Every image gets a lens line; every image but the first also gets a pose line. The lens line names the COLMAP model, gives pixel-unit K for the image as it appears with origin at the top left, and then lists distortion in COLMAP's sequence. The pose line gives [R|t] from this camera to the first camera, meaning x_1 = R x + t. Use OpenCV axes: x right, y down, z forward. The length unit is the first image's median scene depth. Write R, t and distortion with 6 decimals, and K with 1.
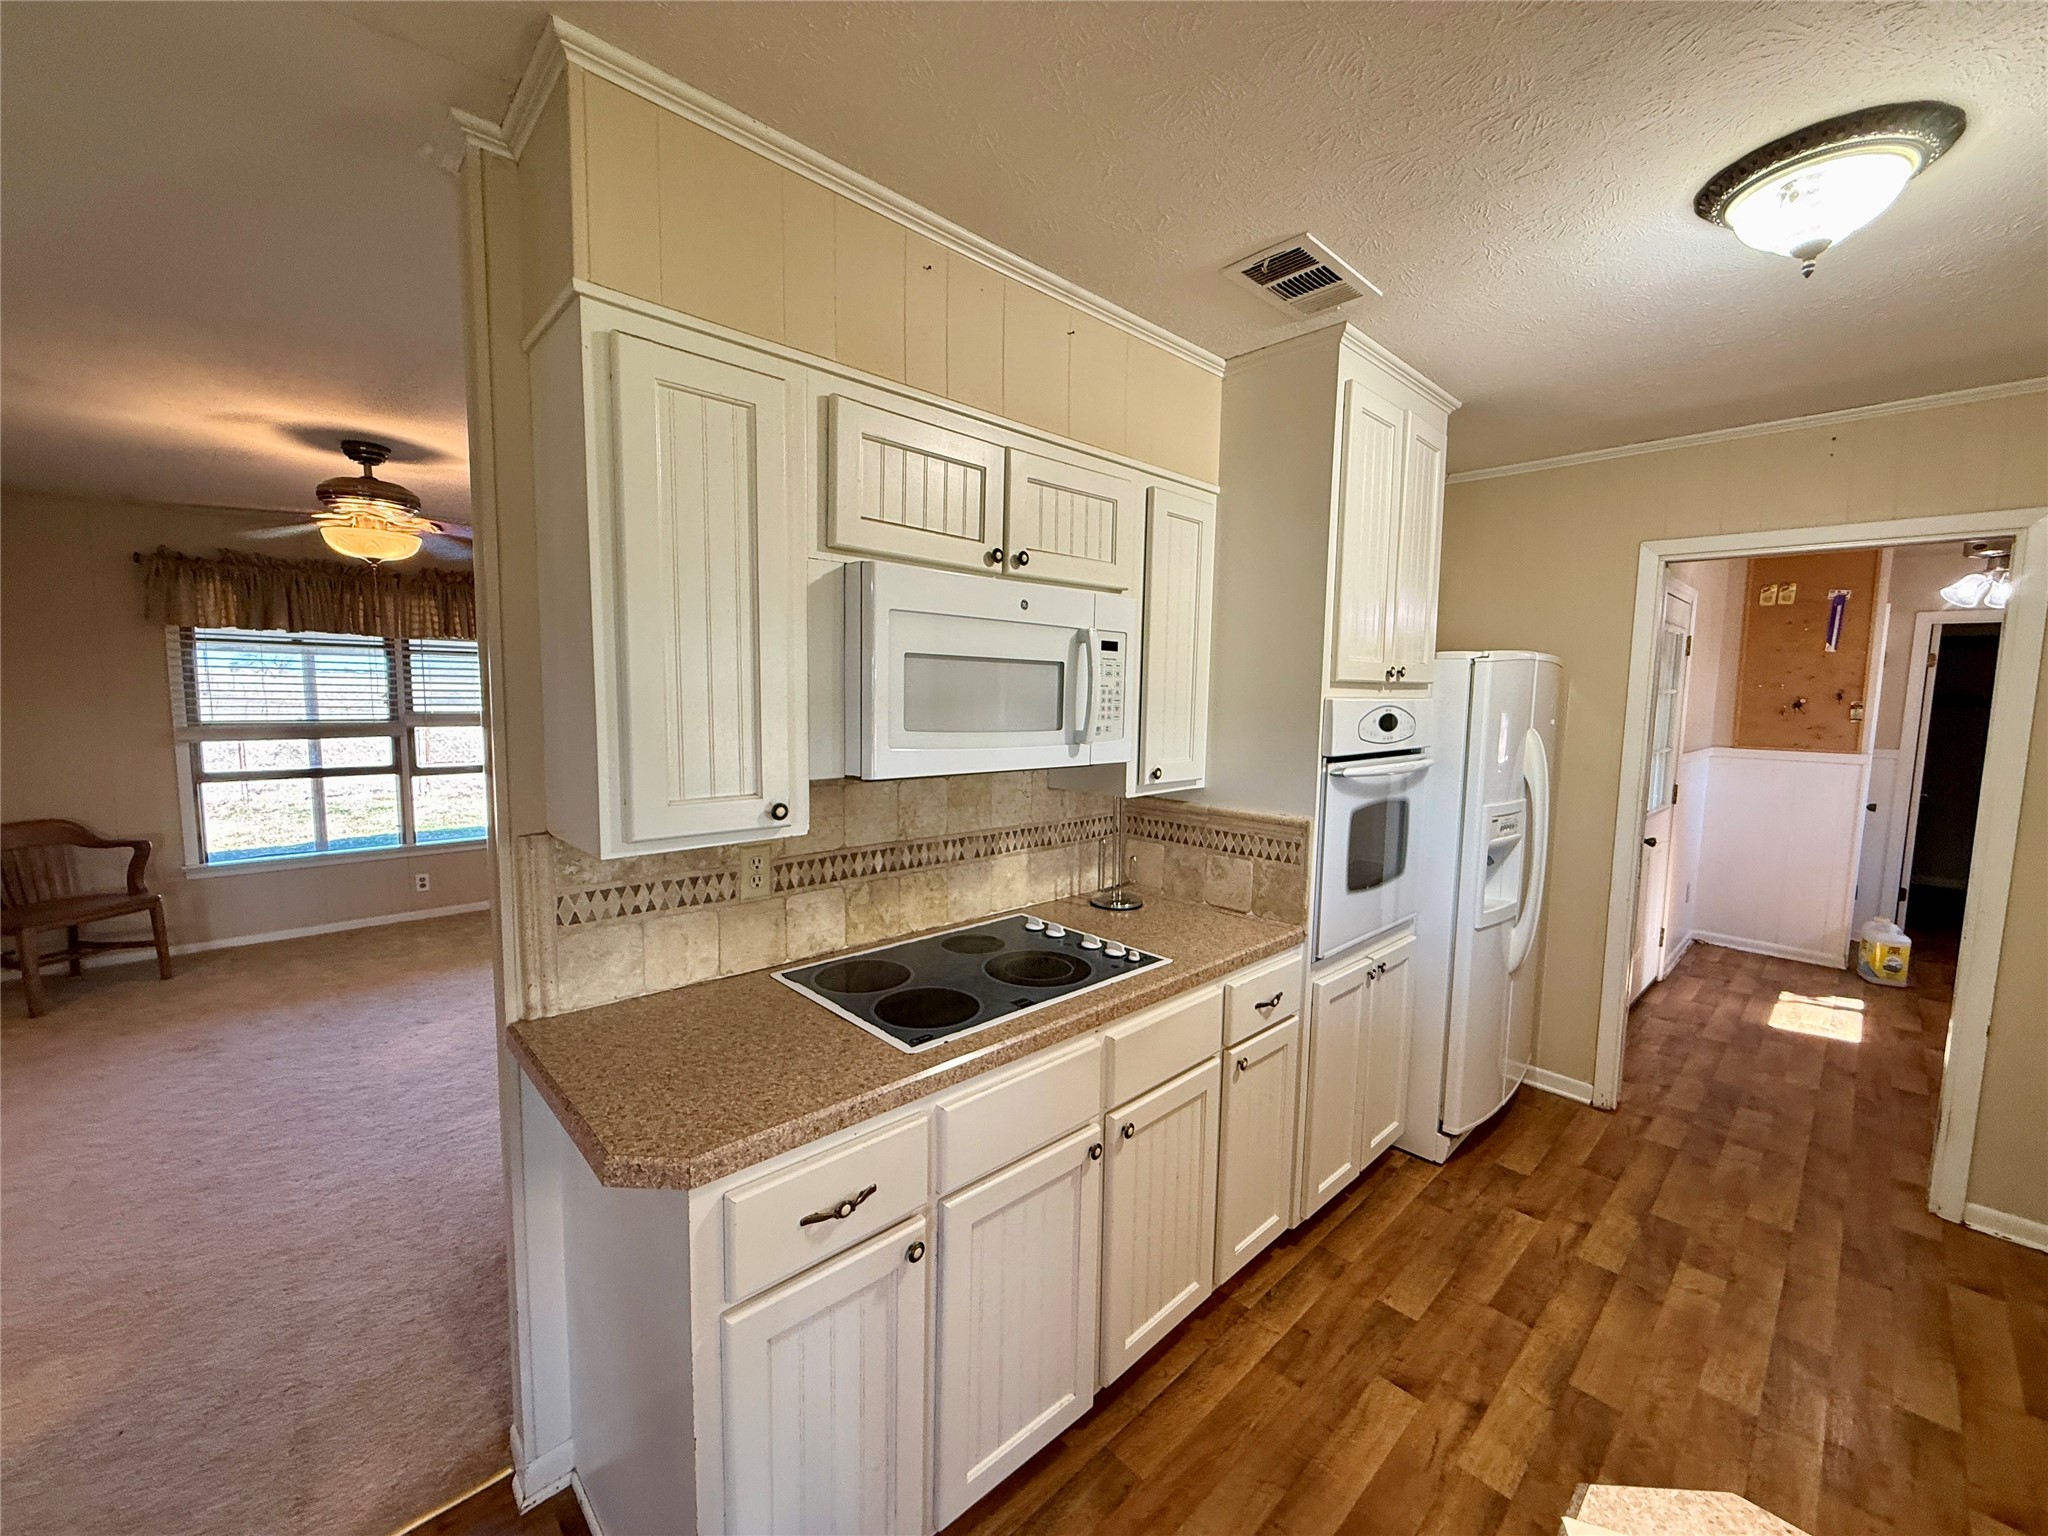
lens RADIAL K [[817.0, 0, 1024.7], [0, 817.0, 766.7], [0, 0, 1]] dist [0.000148, 0.000031]
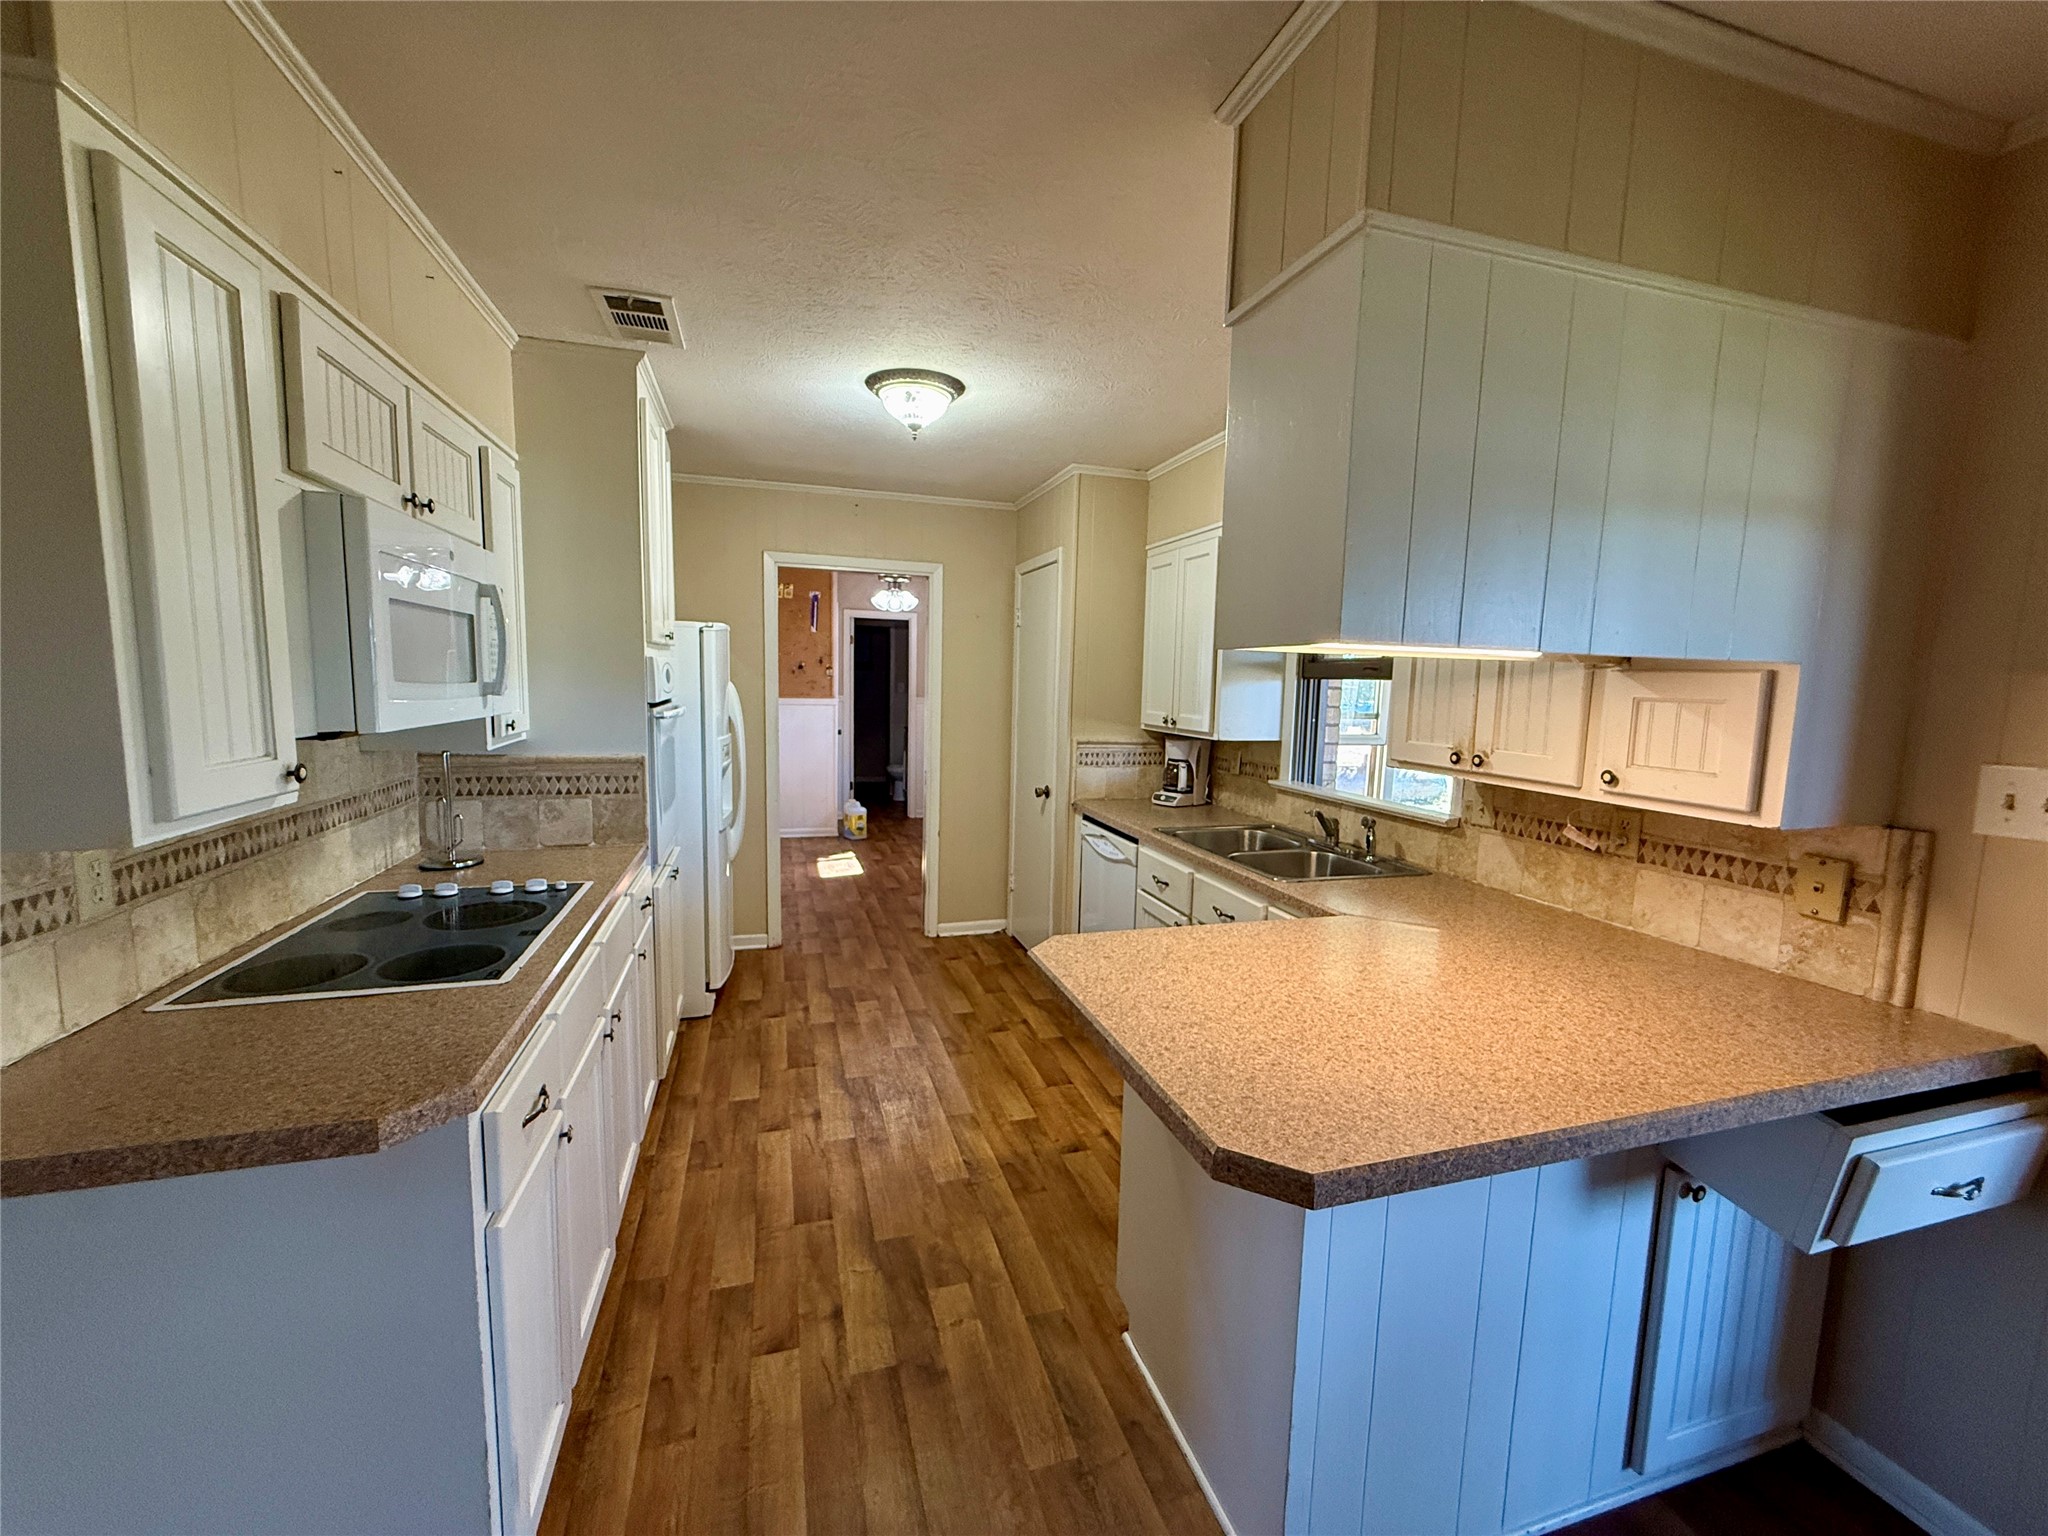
lens RADIAL K [[817.0, 0, 1021.6], [0, 817.0, 768.2], [0, 0, 1]] dist [0.000148, 0.000031]
pose [[0.444565, -0.107003, 0.889333, -0.500367], [0.068432, 0.993995, 0.085388, 0.018779], [-0.893129, 0.022898, 0.449217, -0.056358]]
